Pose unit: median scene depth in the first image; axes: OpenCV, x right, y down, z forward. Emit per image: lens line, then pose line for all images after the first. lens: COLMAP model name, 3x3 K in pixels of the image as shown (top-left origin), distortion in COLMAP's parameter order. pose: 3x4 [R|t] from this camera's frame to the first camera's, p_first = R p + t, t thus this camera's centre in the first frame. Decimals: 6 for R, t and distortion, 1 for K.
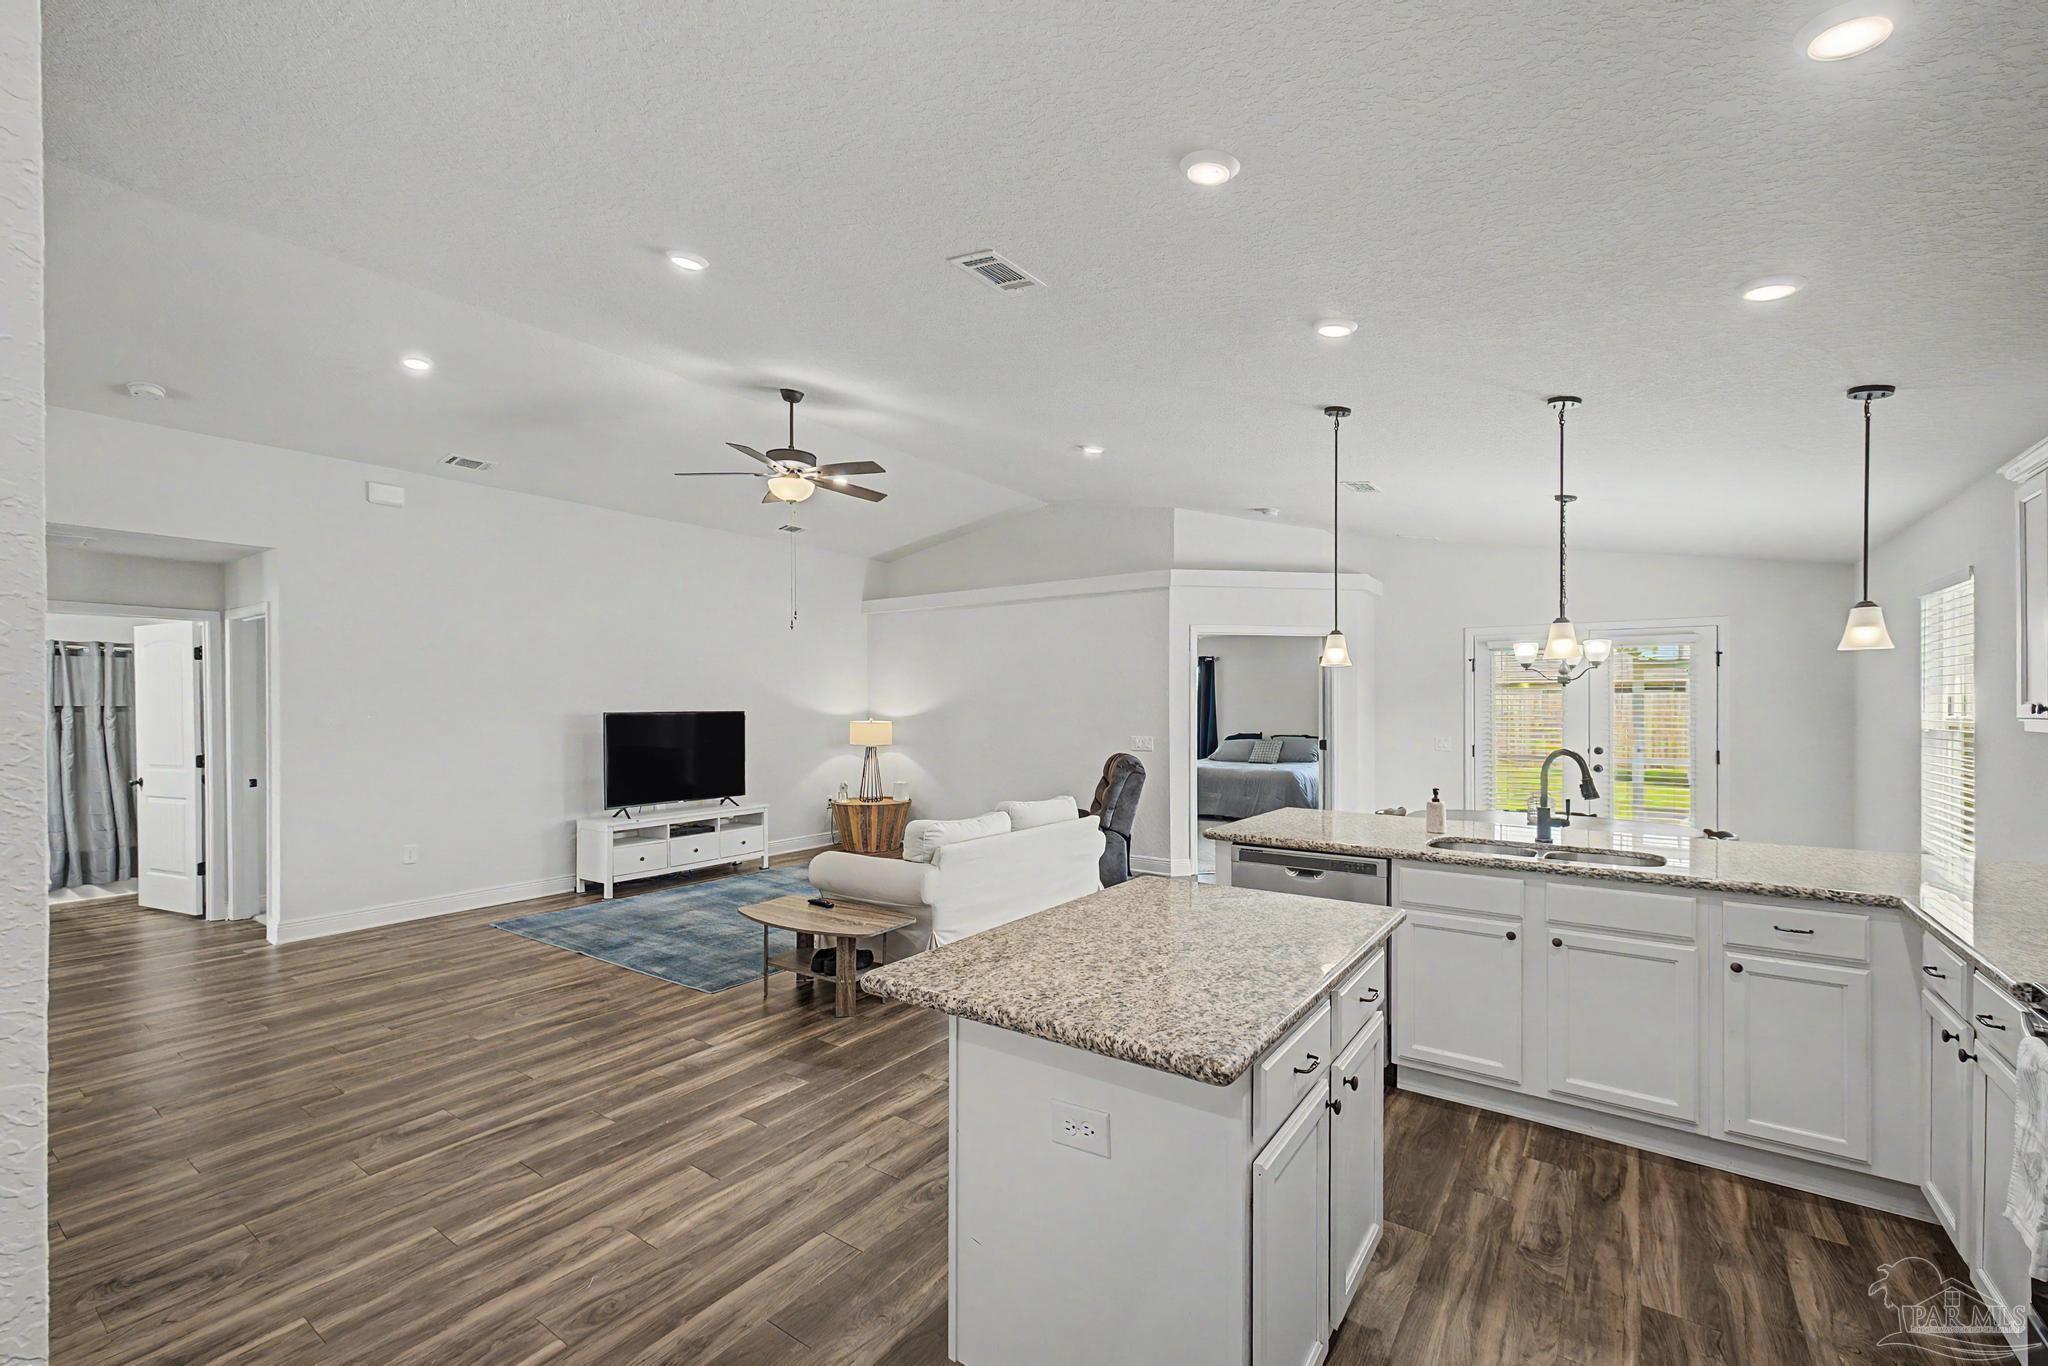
lens RADIAL K [[870.2, 0, 1017.9], [0, 870.2, 711.8], [0, 0, 1]] dist [0.008992, -0.000262]
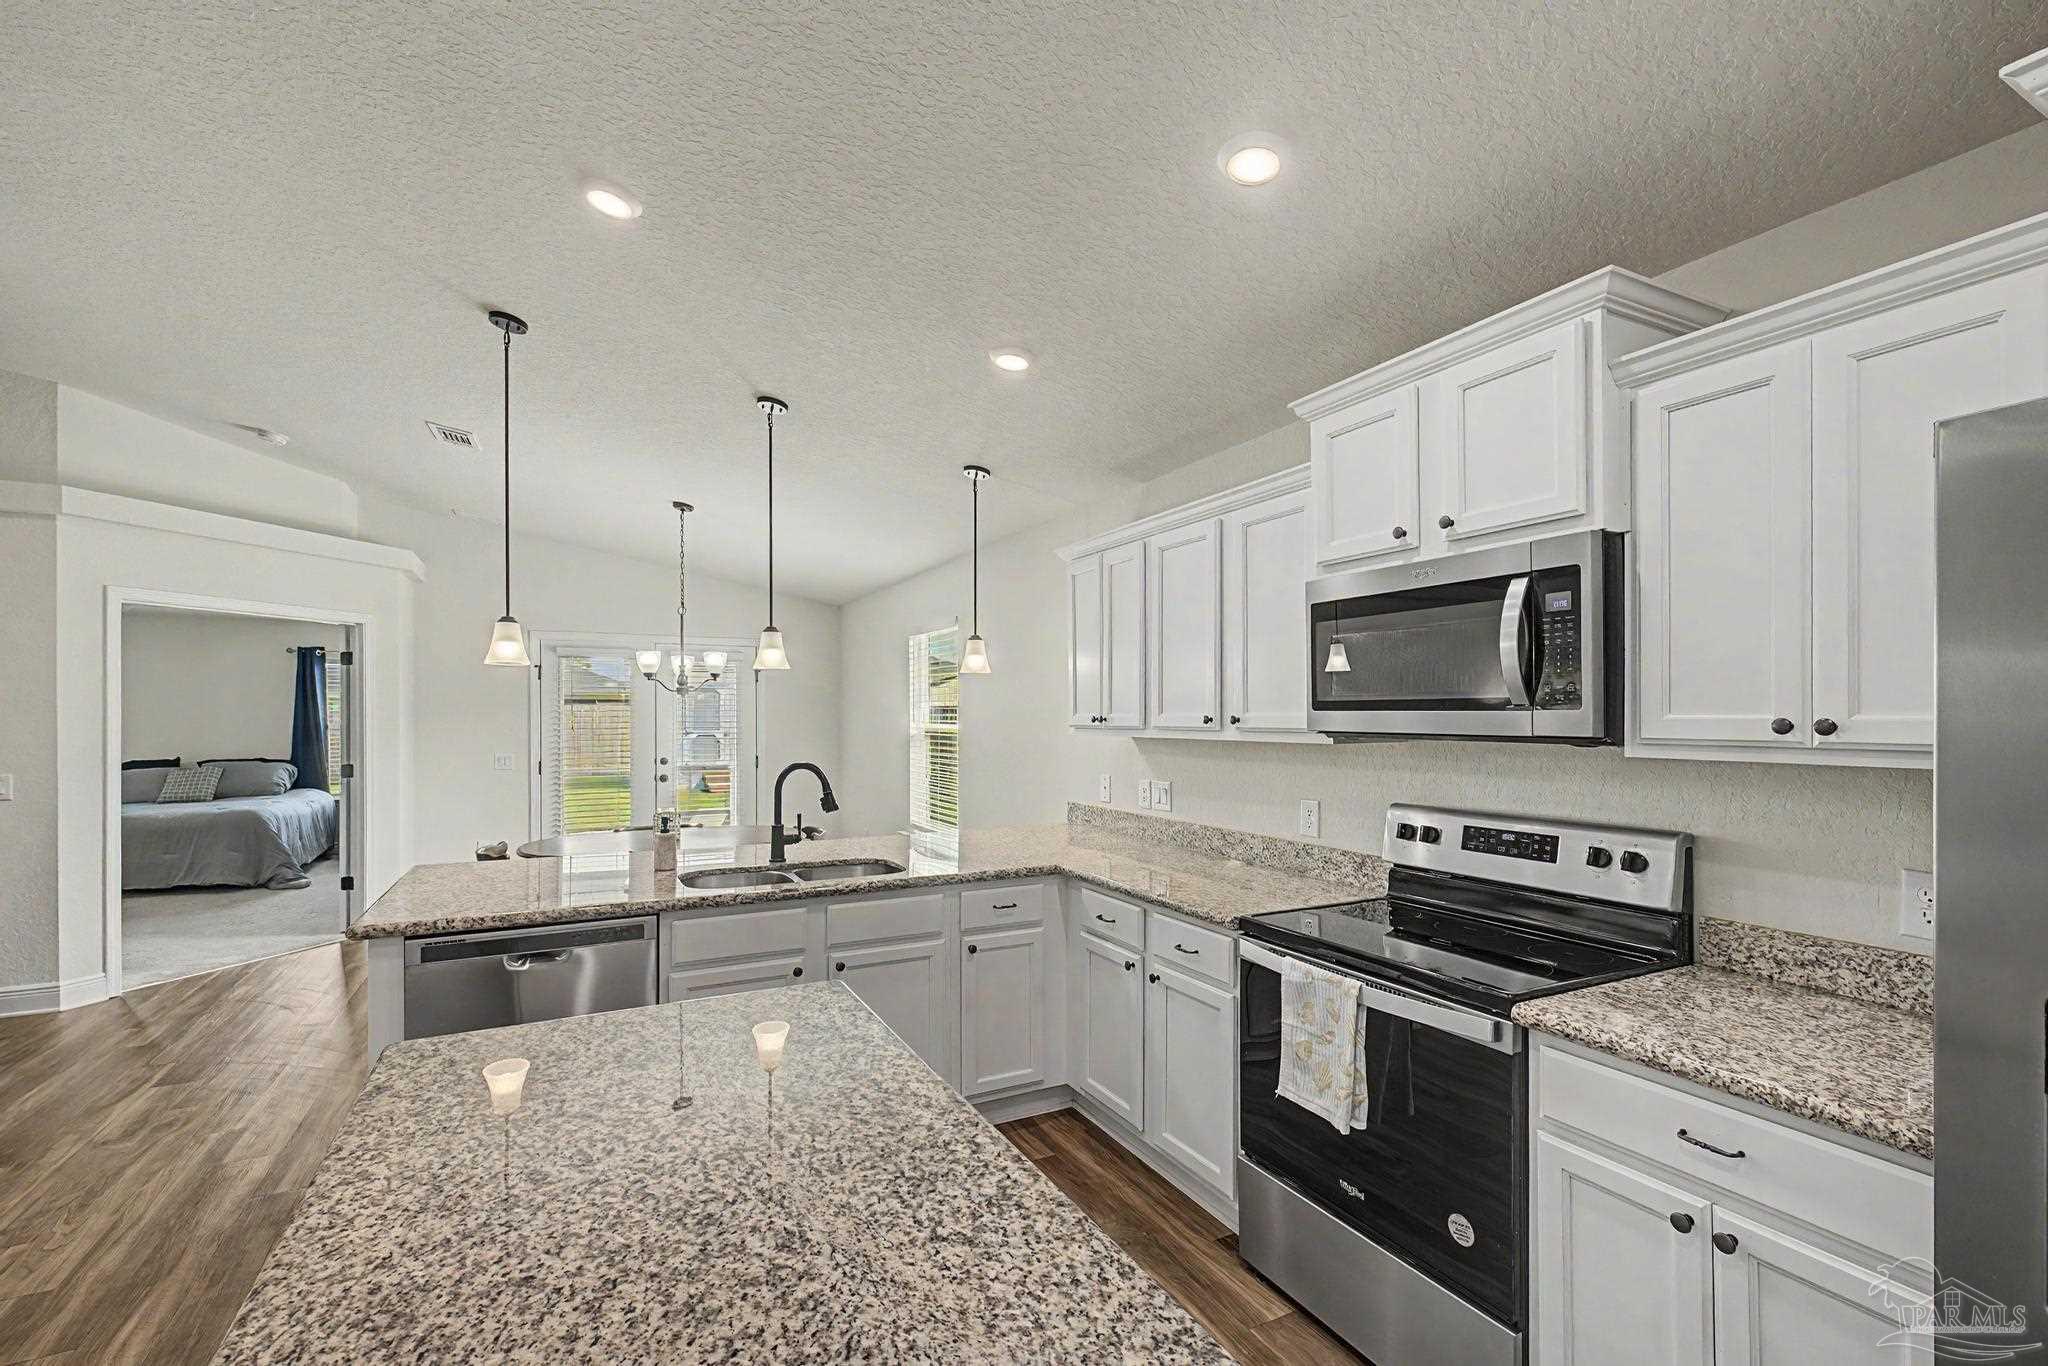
lens RADIAL K [[874.9, 0, 1023.5], [0, 874.9, 714.6], [0, 0, 1]] dist [-0.000907, -0.000067]
pose [[0.454281, 0.001045, 0.890858, -0.071364], [0.006874, 0.999965, -0.004679, -0.002121], [-0.890832, 0.008249, 0.454259, 0.198162]]
